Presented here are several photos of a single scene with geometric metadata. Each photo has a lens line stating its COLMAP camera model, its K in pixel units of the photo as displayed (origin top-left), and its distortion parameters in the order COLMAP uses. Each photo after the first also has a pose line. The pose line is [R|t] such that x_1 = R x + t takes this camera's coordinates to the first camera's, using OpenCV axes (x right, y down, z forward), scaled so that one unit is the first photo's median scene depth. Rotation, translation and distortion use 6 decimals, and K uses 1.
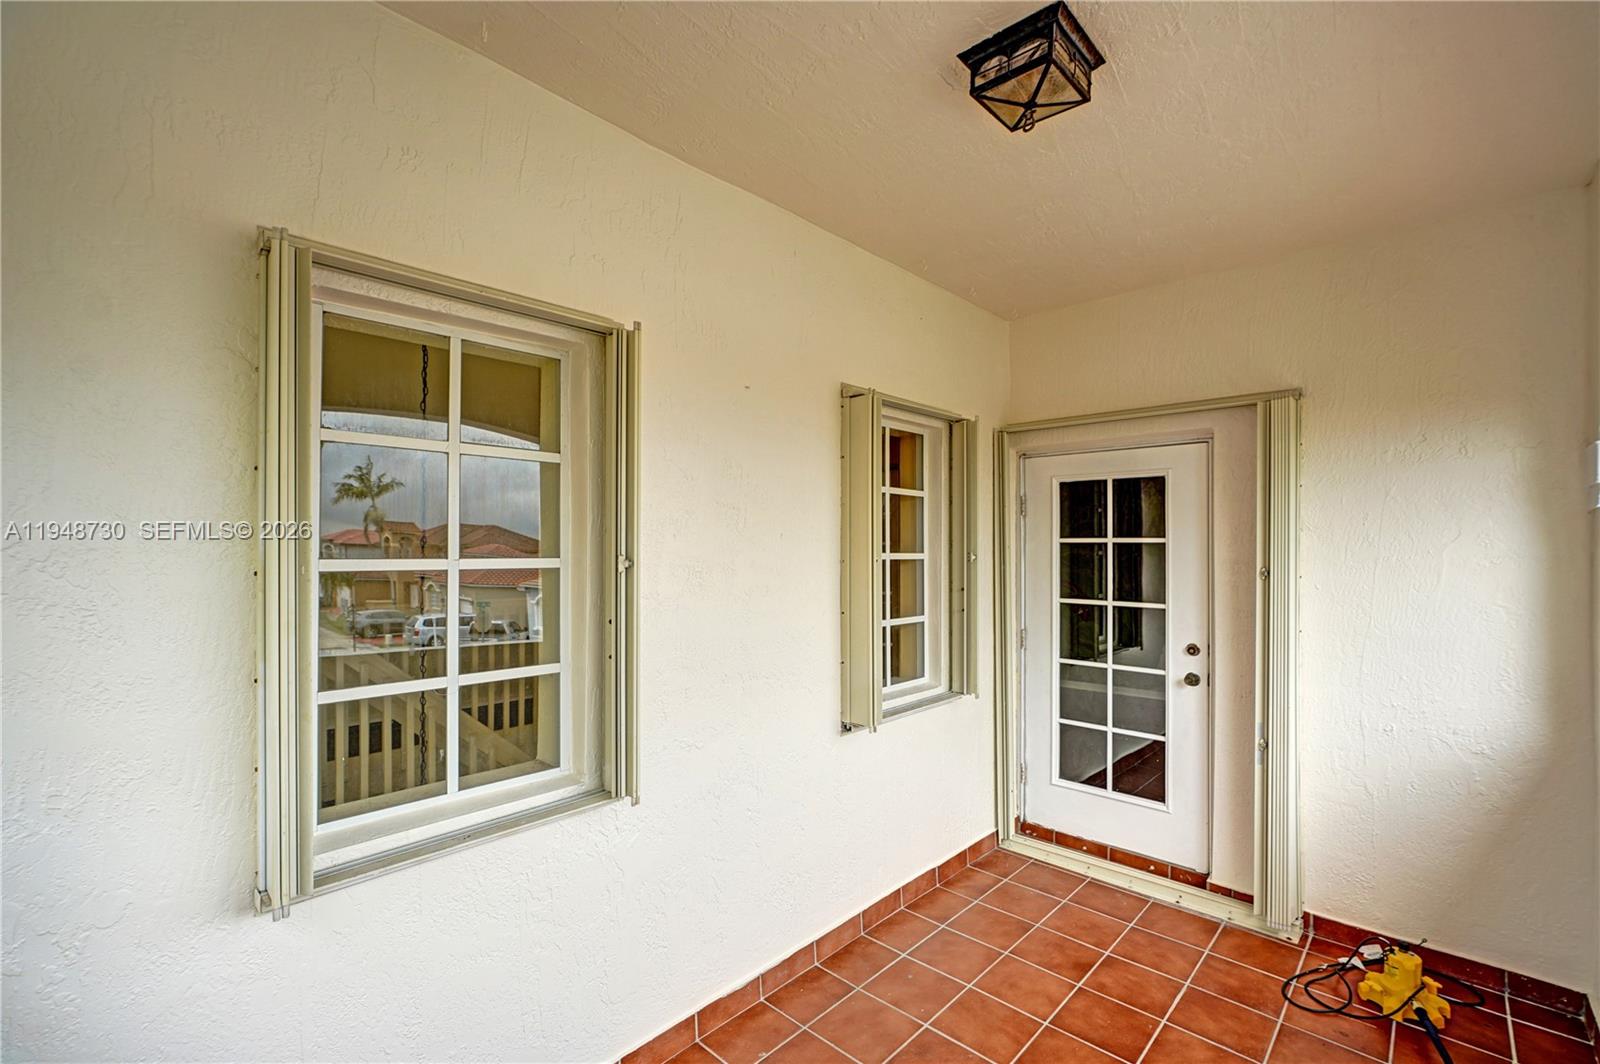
lens RADIAL K [[713.5, 0, 809.4], [0, 713.5, 542.9], [0, 0, 1]] dist [-0.008662, 0.004061]
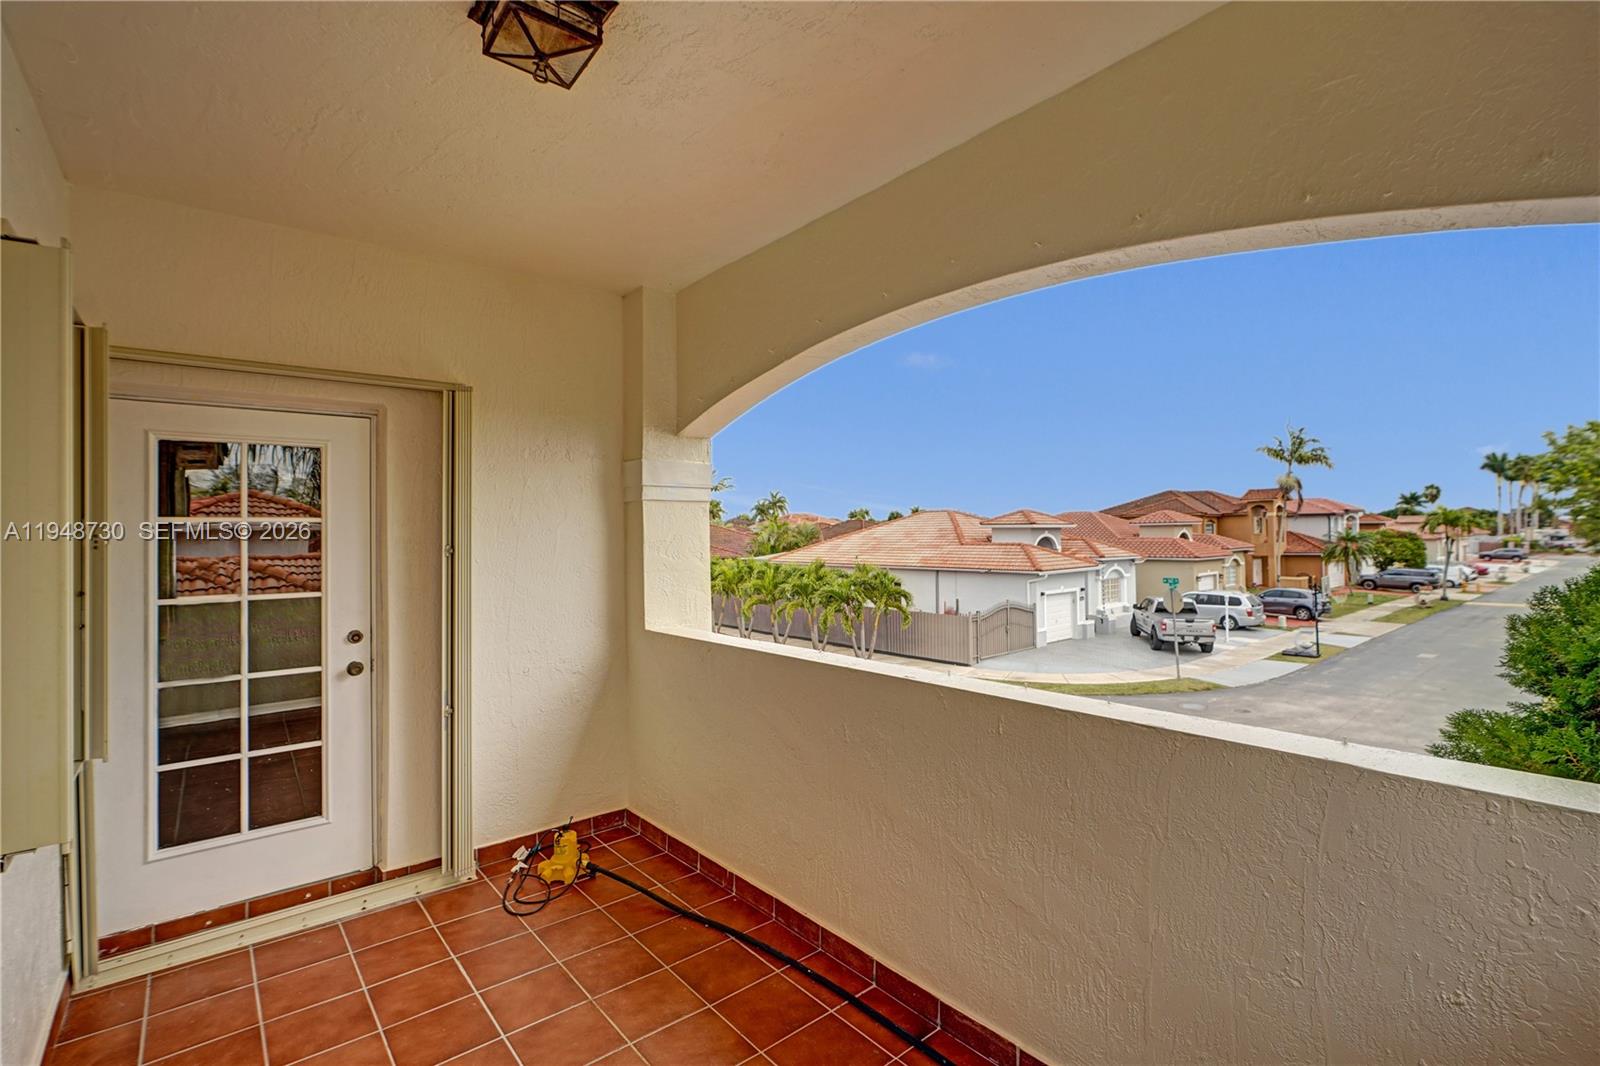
lens RADIAL K [[713.5, 0, 816.1], [0, 713.5, 526.7], [0, 0, 1]] dist [-0.008662, 0.004061]
pose [[0.125690, 0.004807, 0.992058, -0.327546], [0.009308, 0.999939, -0.006024, 0.016360], [-0.992026, 0.009991, 0.125638, 0.286714]]
